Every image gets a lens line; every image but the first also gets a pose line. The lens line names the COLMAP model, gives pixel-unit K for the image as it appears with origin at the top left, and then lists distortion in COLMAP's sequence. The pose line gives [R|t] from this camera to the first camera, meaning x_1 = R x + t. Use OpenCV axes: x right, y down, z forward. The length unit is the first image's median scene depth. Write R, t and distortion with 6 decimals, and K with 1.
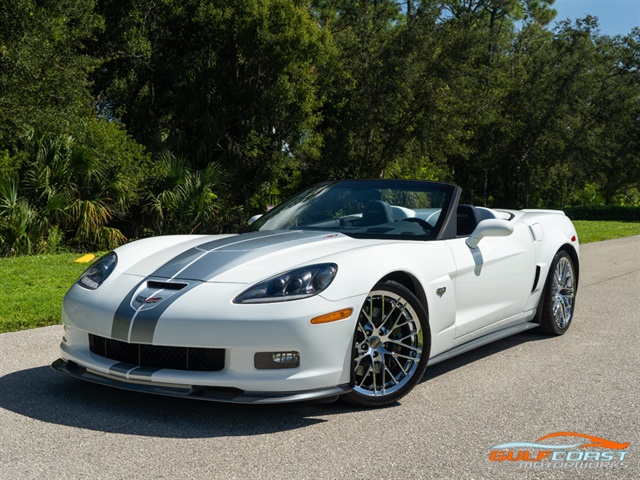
lens RADIAL K [[831.8, 0, 313.1], [0, 831.8, 238.1], [0, 0, 1]] dist [0.017493, 0.033804]
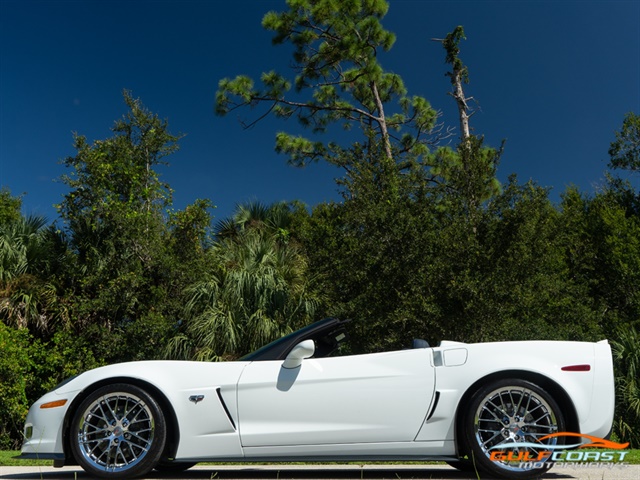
lens RADIAL K [[720.6, 0, 313.2], [0, 720.6, 241.5], [0, 0, 1]] dist [0.011022, 0.004911]
pose [[0.528509, -0.235463, -0.815619, 0.899734], [-0.034229, 0.954073, -0.297613, 0.118421], [0.848237, 0.185210, 0.496176, 0.440676]]
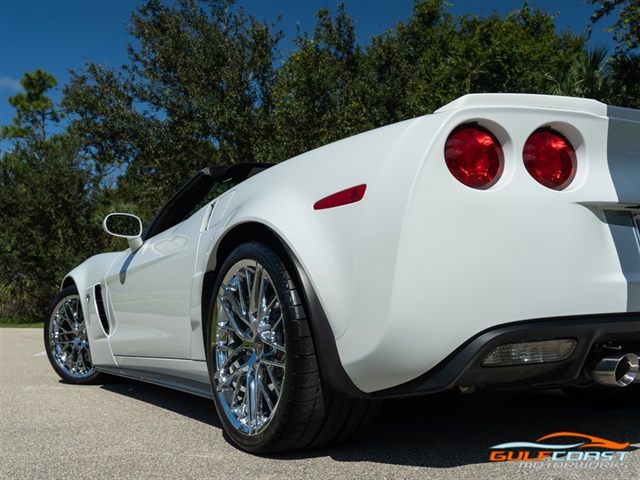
lens RADIAL K [[728.0, 0, 272.5], [0, 728.0, 242.3], [0, 0, 1]] dist [0.025320, 0.003040]
pose [[-0.485290, -0.067591, -0.871737, 0.646828], [-0.011107, 0.997404, -0.071152, 0.043316], [0.874283, -0.024847, -0.484781, 1.261360]]
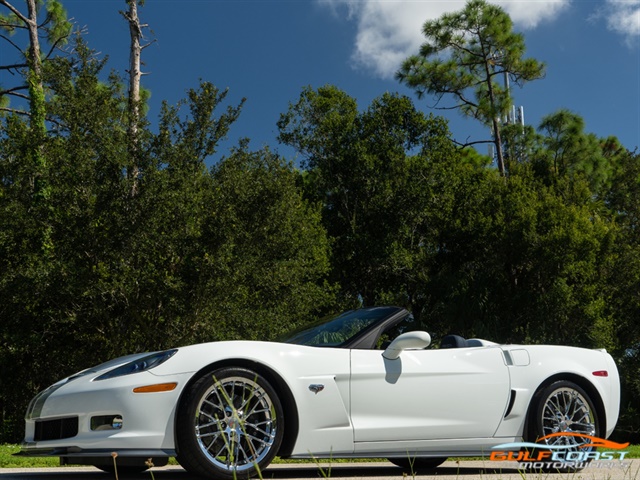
lens RADIAL K [[905.0, 0, 310.0], [0, 905.0, 240.2], [0, 0, 1]] dist [0.023096, 0.010133]
pose [[0.913795, -0.093541, -0.395258, 0.486804], [-0.014412, 0.965041, -0.261703, 0.144343], [0.405920, 0.244840, 0.880501, -0.074514]]
